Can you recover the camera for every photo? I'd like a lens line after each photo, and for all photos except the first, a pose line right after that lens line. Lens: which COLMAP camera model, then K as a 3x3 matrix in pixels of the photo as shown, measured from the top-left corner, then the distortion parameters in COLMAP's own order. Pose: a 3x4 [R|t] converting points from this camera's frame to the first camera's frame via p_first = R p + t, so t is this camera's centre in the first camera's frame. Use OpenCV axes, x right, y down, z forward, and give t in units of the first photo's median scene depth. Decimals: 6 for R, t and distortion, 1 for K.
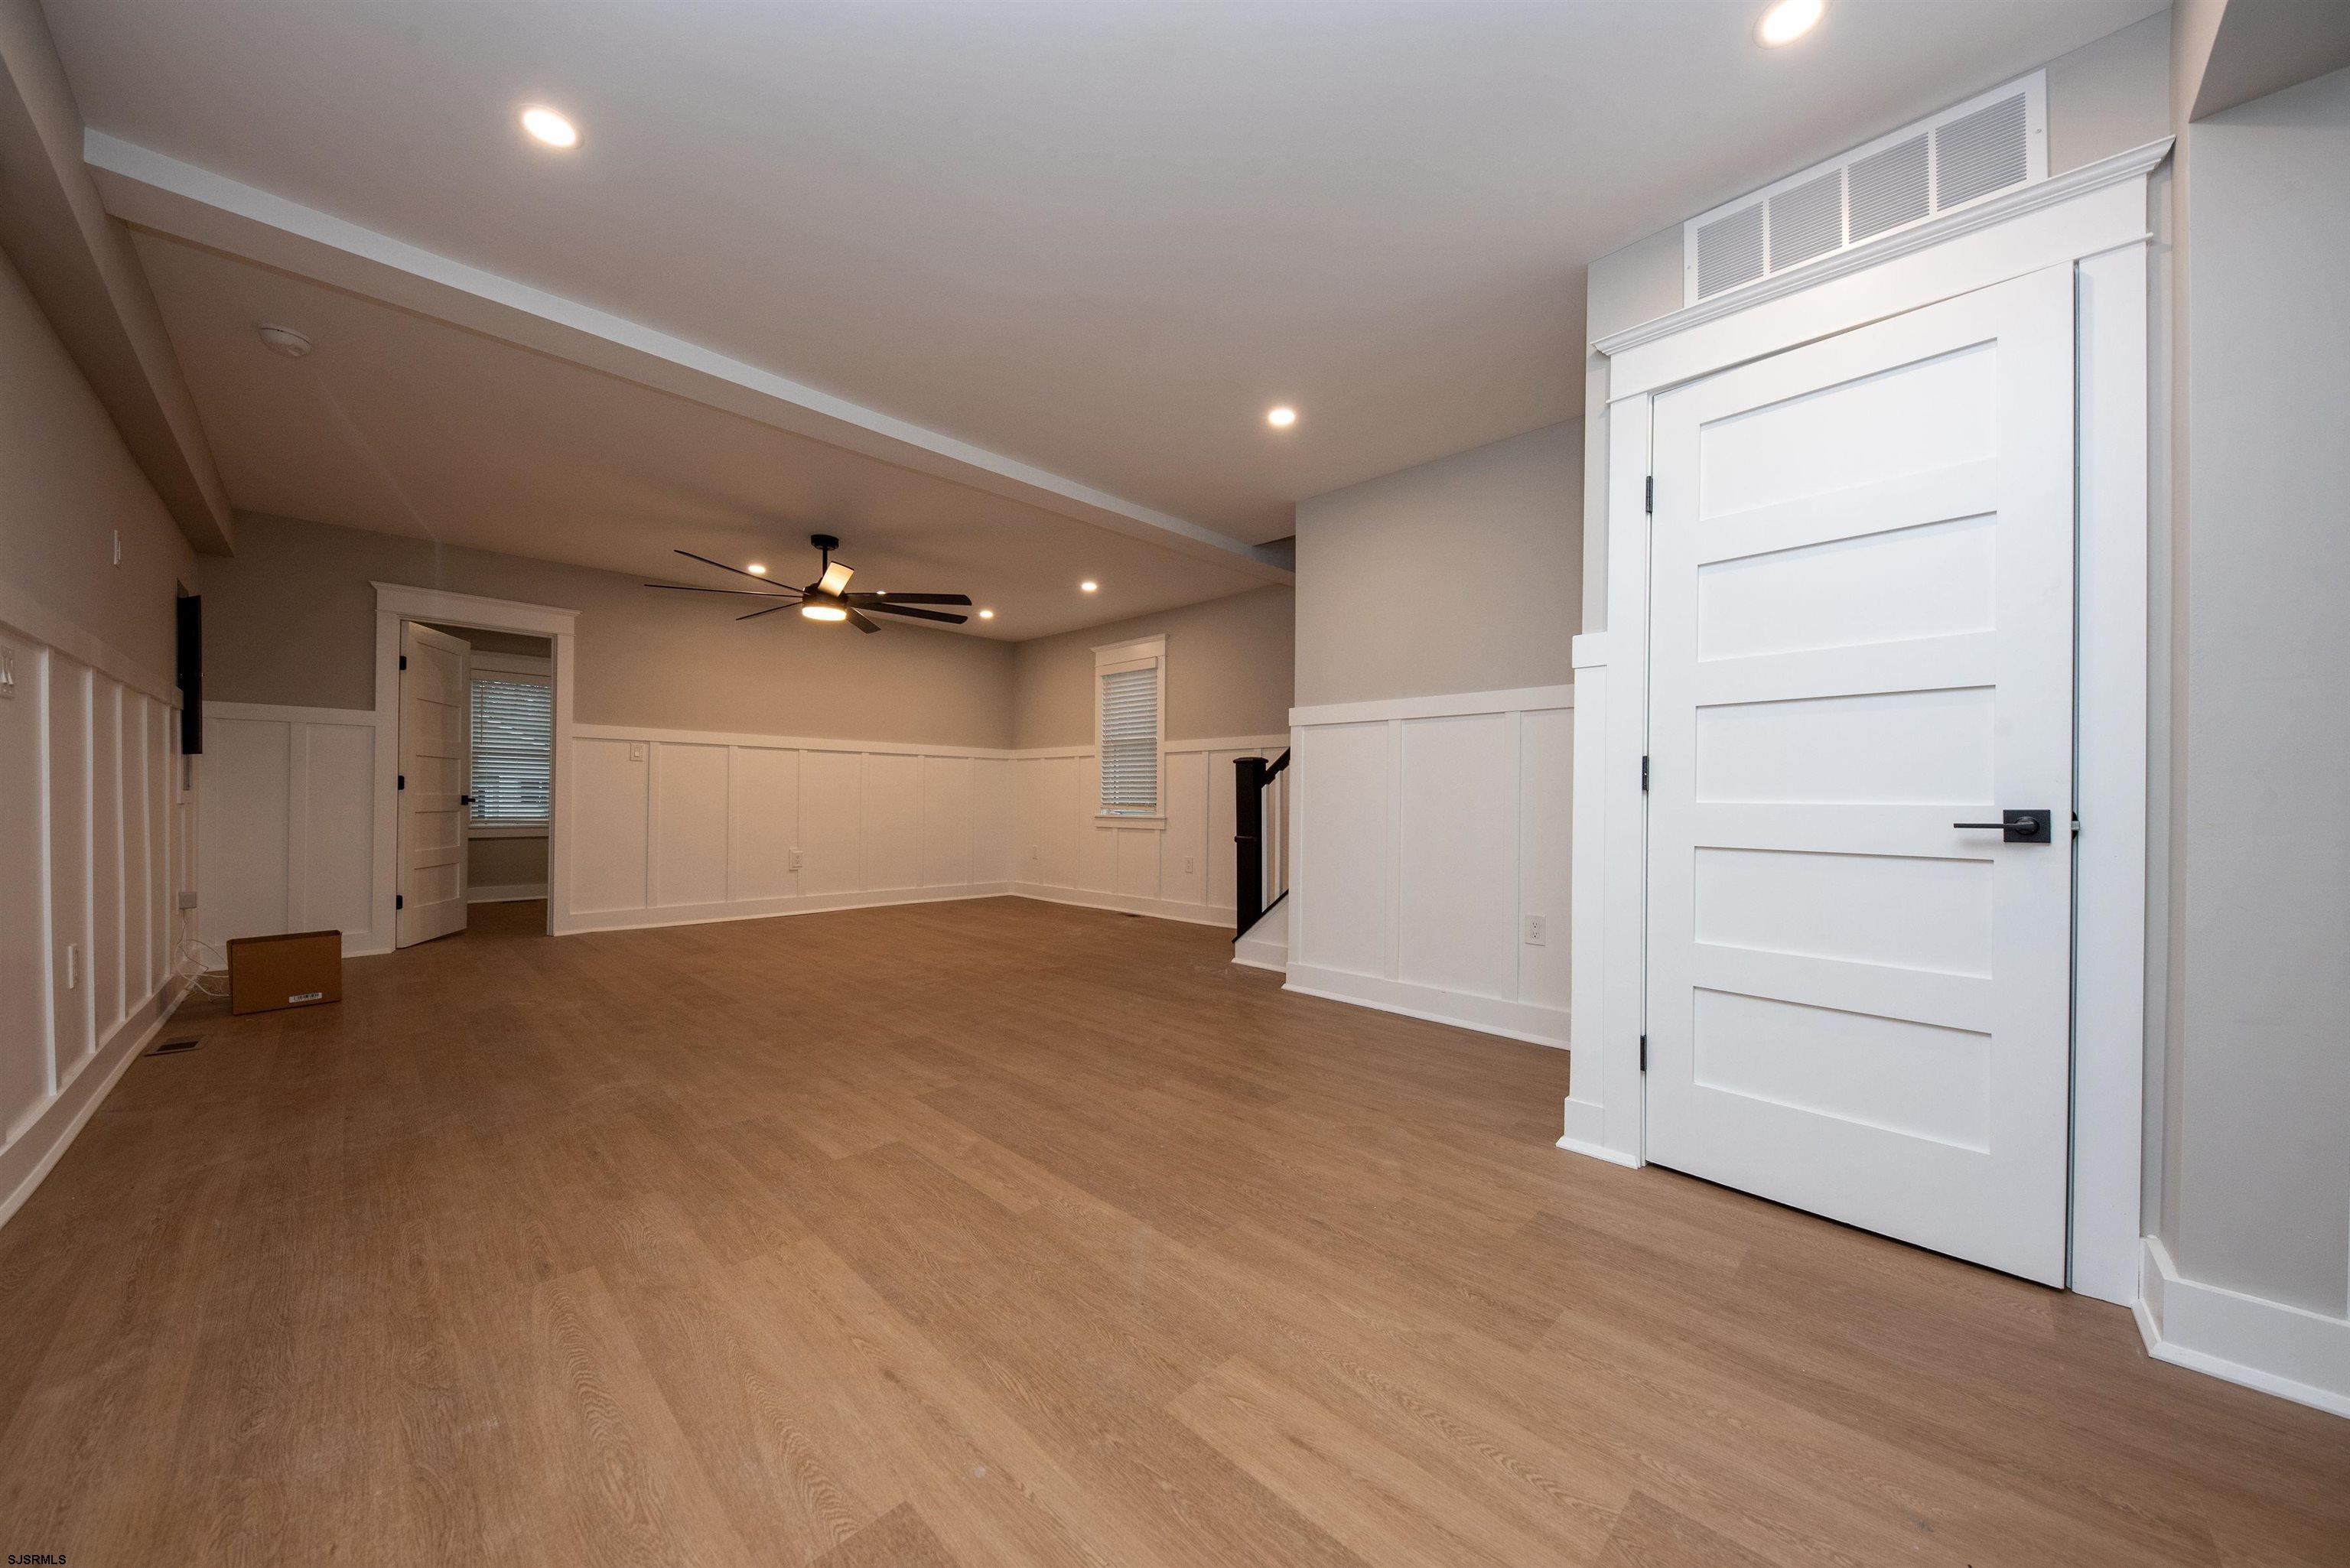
lens RADIAL K [[826.1, 0, 1201.7], [0, 826.1, 804.6], [0, 0, 1]] dist [0.002836, -0.000230]
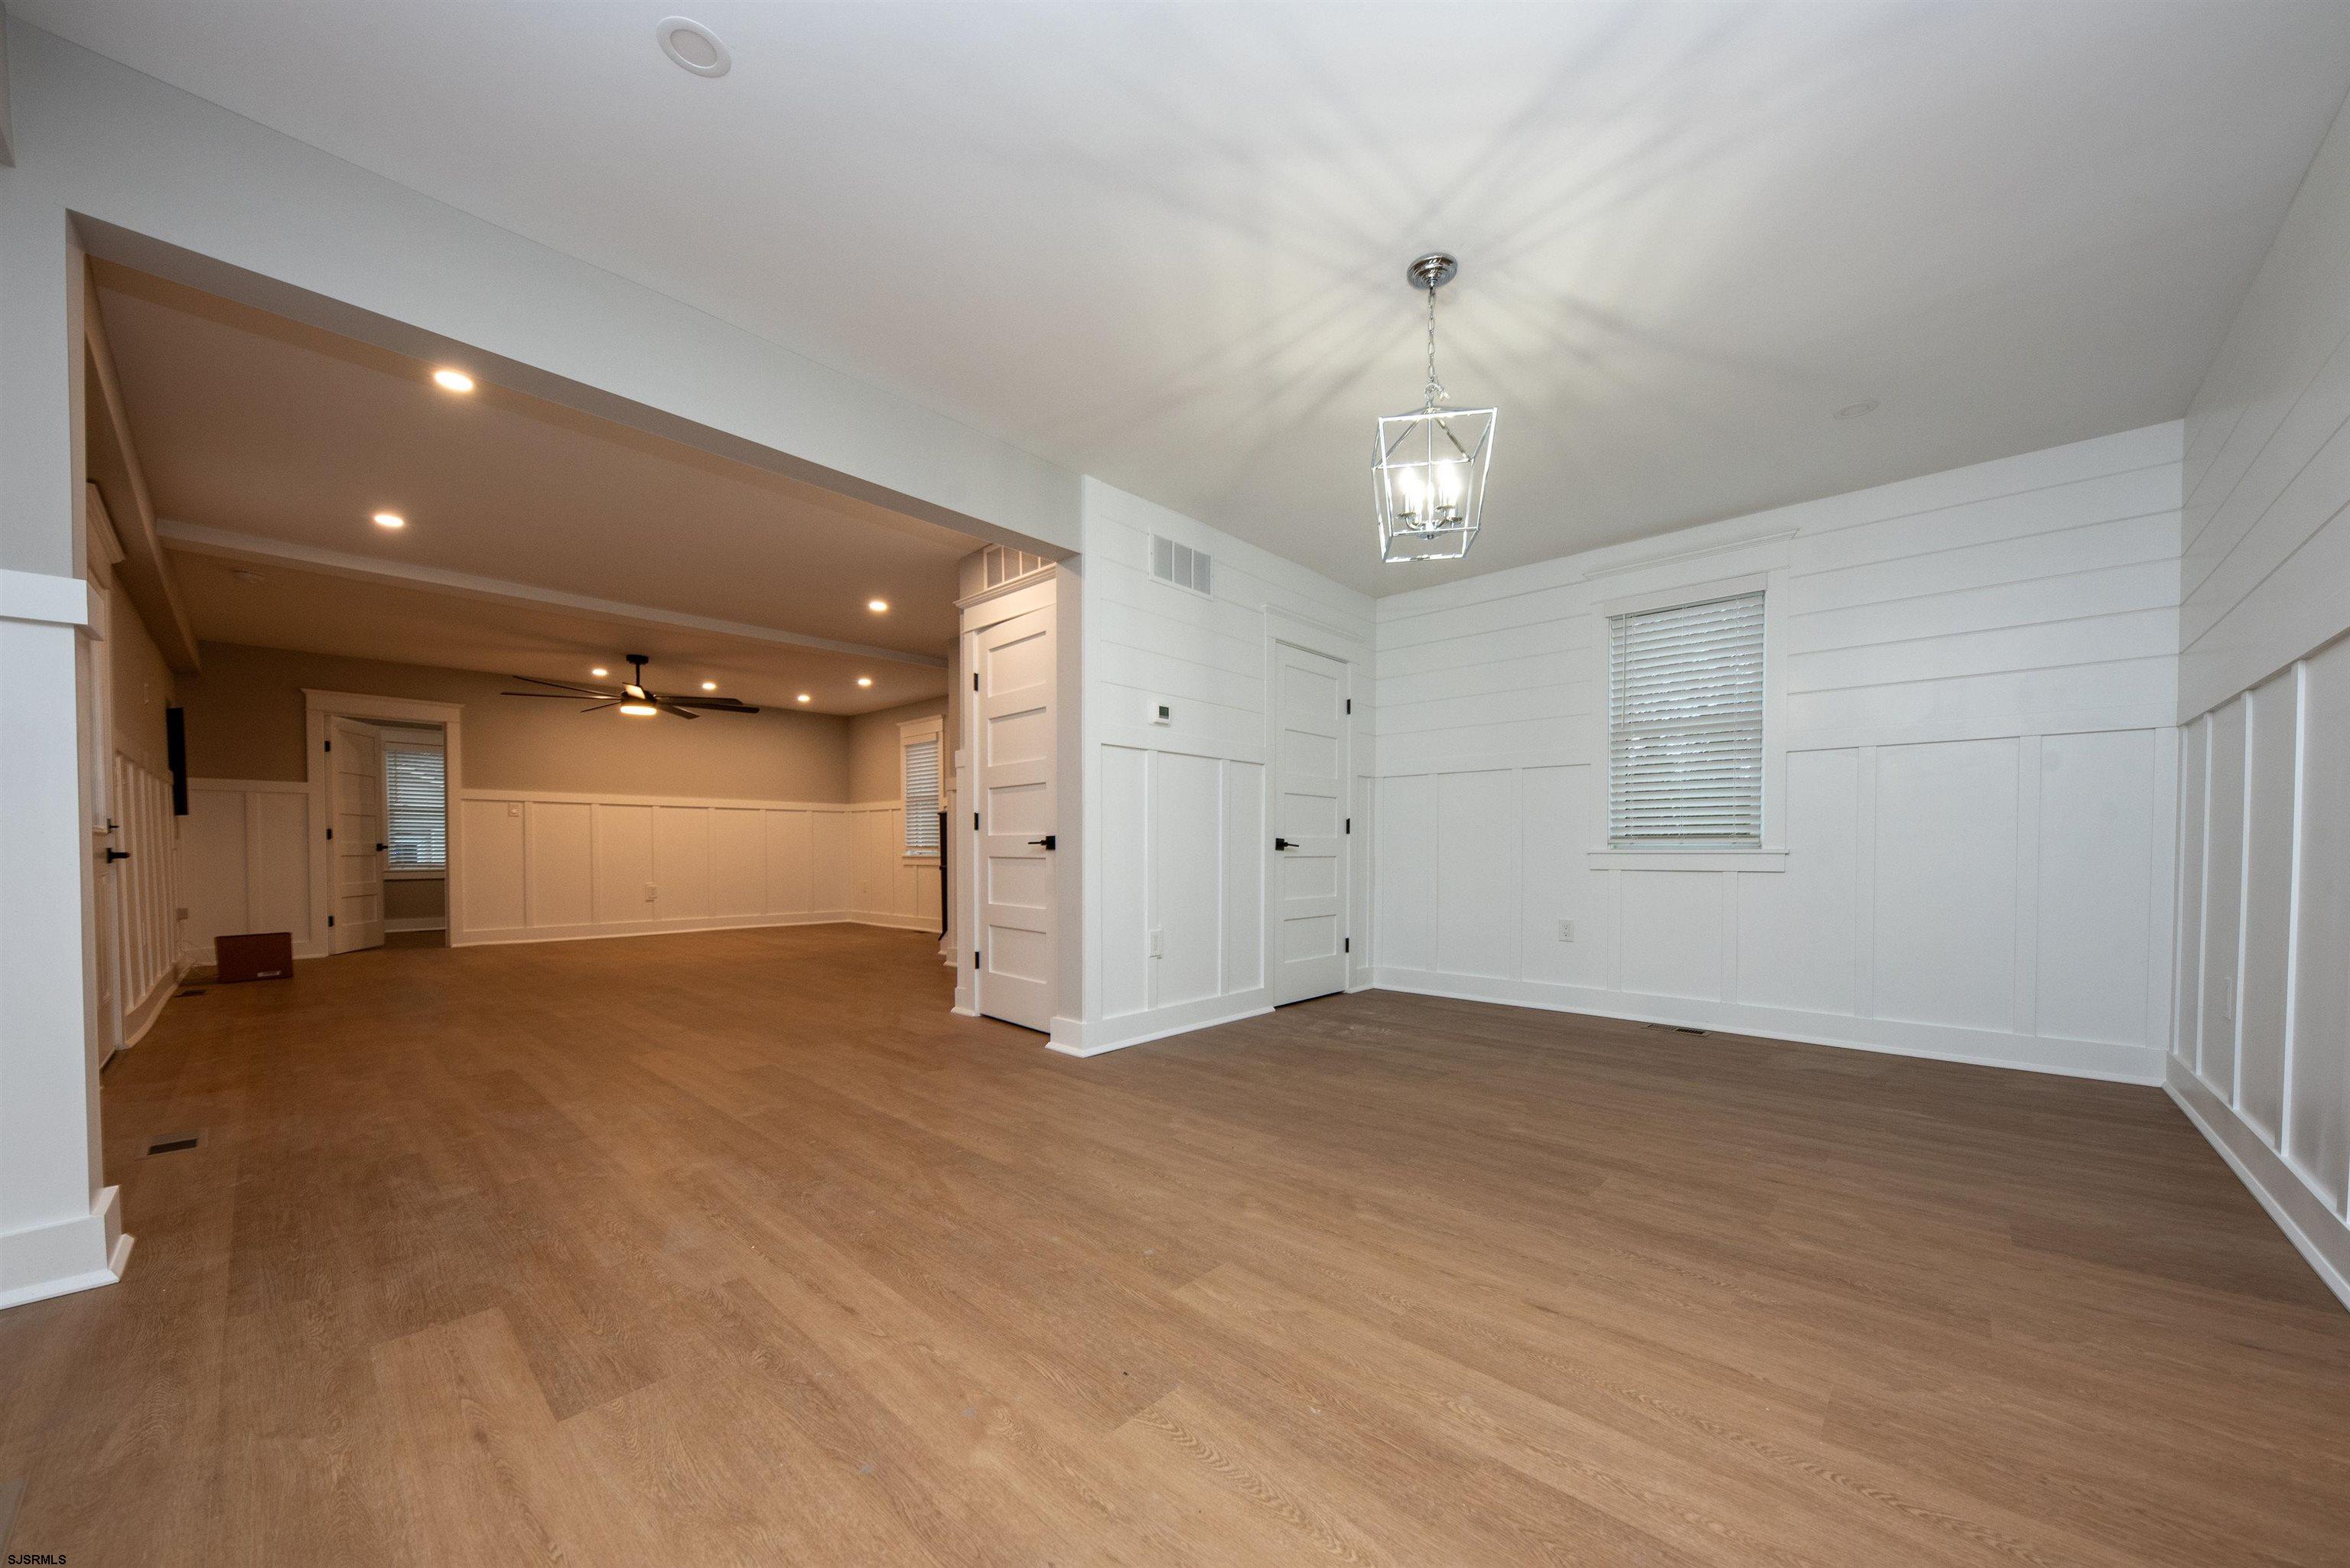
lens RADIAL K [[844.7, 0, 1211.4], [0, 844.7, 872.7], [0, 0, 1]] dist [0.018137, -0.004750]
pose [[0.999497, -0.010576, 0.029908, 0.410231], [0.009872, 0.999673, 0.023581, 0.017395], [-0.030148, -0.023274, 0.999274, -0.421435]]
